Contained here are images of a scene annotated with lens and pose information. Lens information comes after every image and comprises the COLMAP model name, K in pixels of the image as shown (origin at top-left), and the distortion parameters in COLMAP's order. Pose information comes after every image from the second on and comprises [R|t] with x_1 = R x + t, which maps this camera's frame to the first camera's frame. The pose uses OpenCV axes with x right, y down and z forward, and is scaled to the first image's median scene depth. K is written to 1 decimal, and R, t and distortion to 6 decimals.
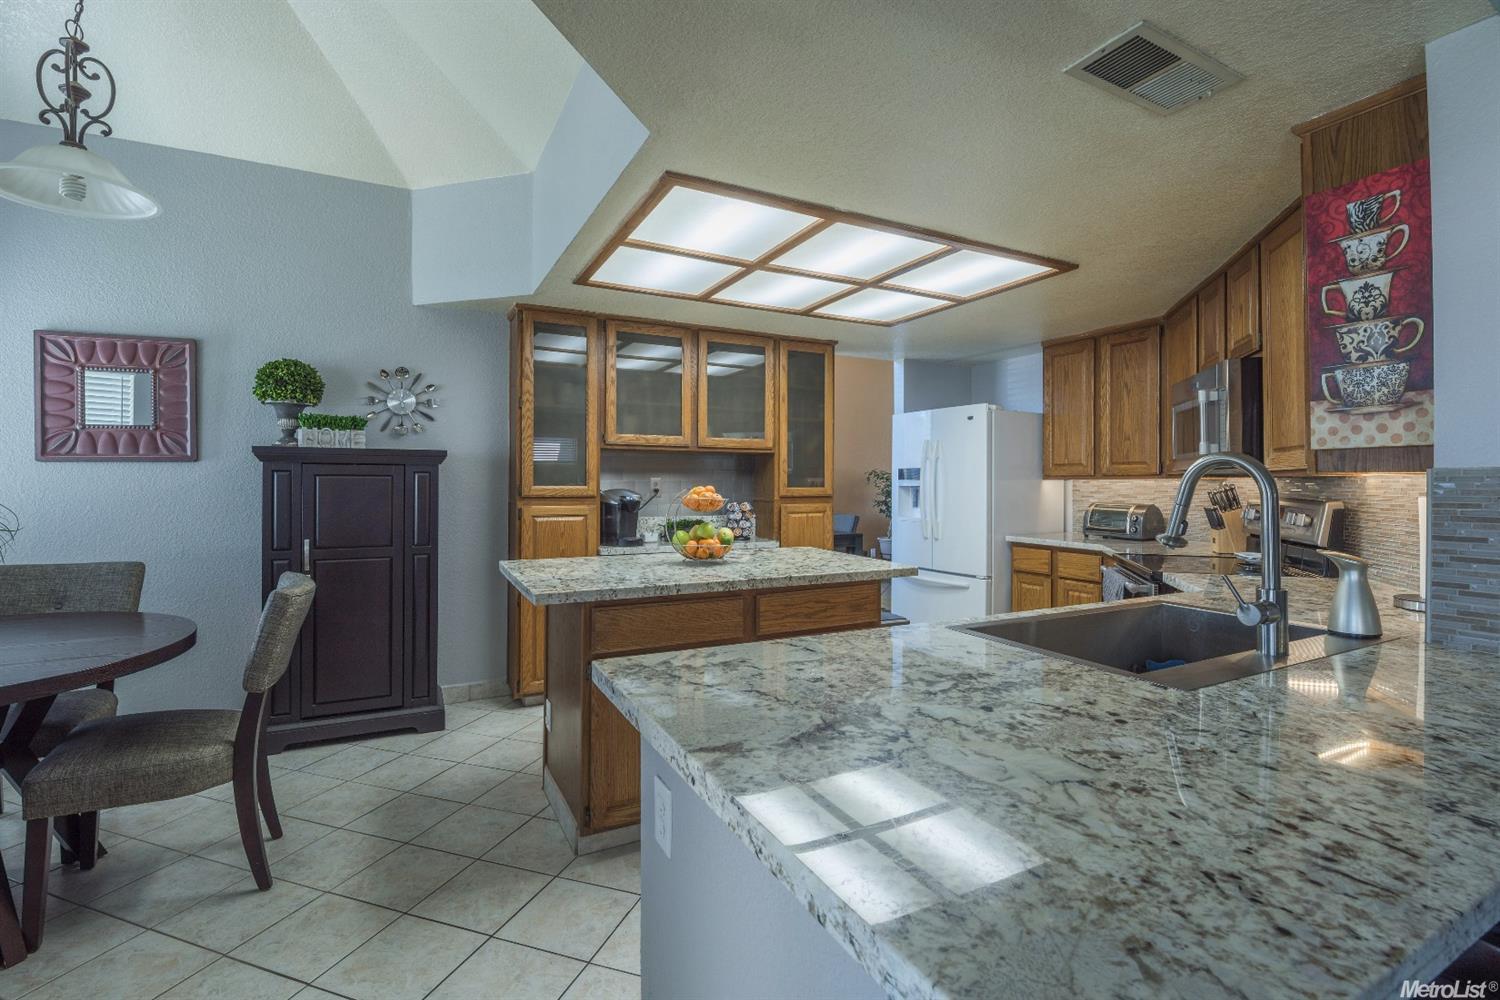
lens RADIAL K [[690.8, 0, 794.4], [0, 690.8, 474.9], [0, 0, 1]] dist [0.000147, -0.012822]
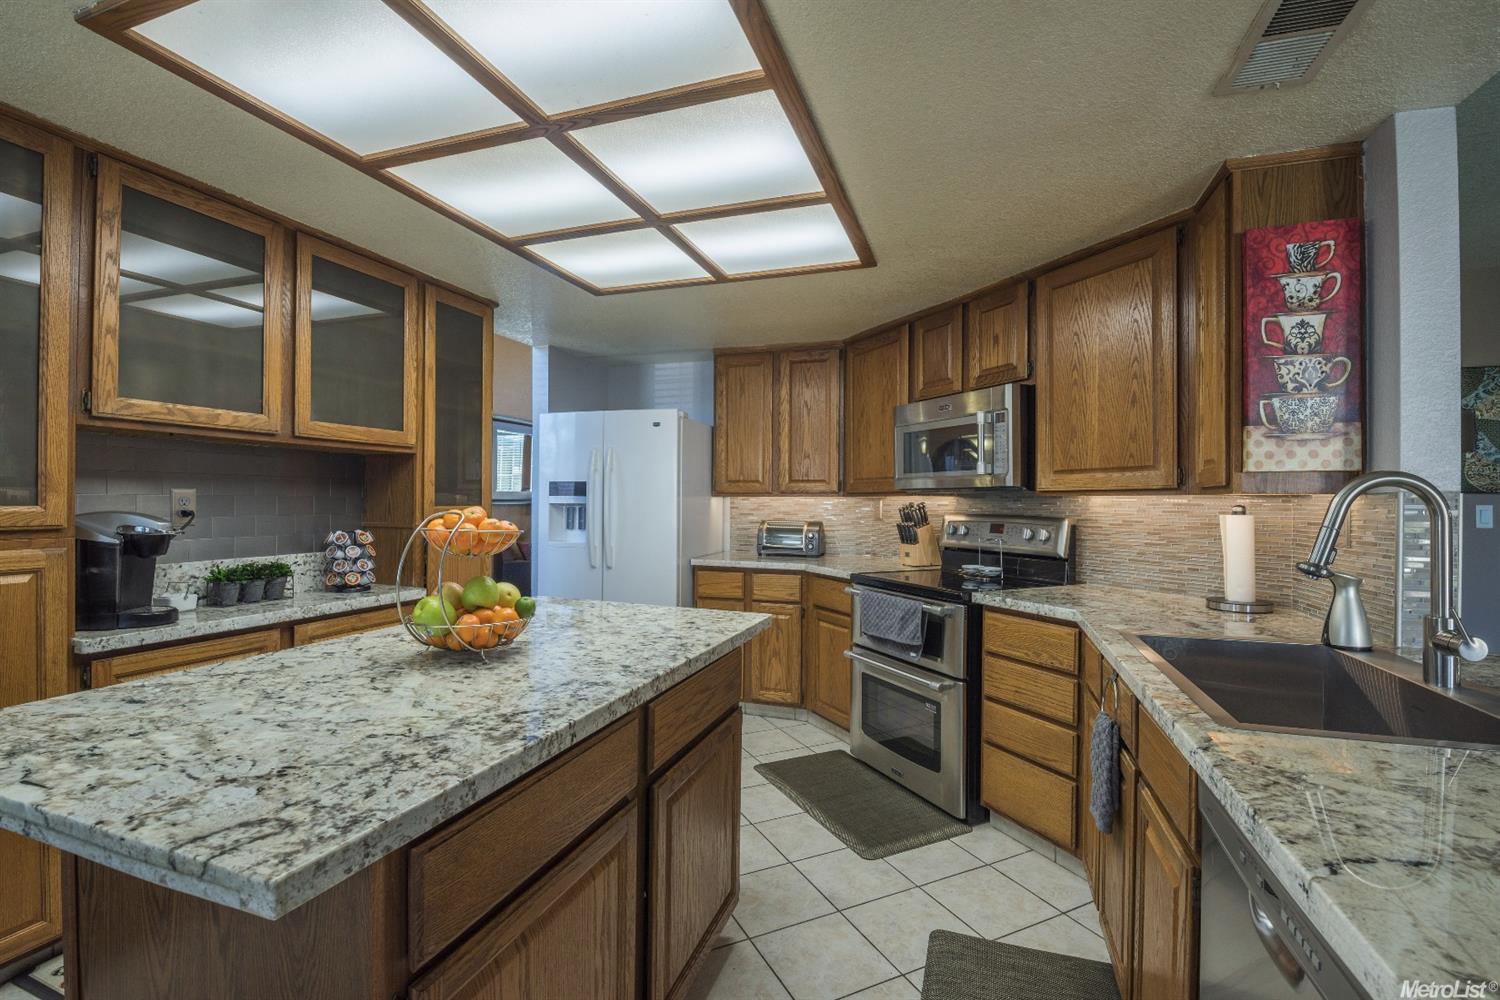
lens RADIAL K [[649.2, 0, 751.7], [0, 649.2, 501.1], [0, 0, 1]] dist [-0.000661, -0.010509]
pose [[0.744943, 0.001416, 0.667126, -0.290321], [-0.011809, 0.999869, 0.011065, 0.003745], [-0.667023, -0.016121, 0.744862, 0.473782]]
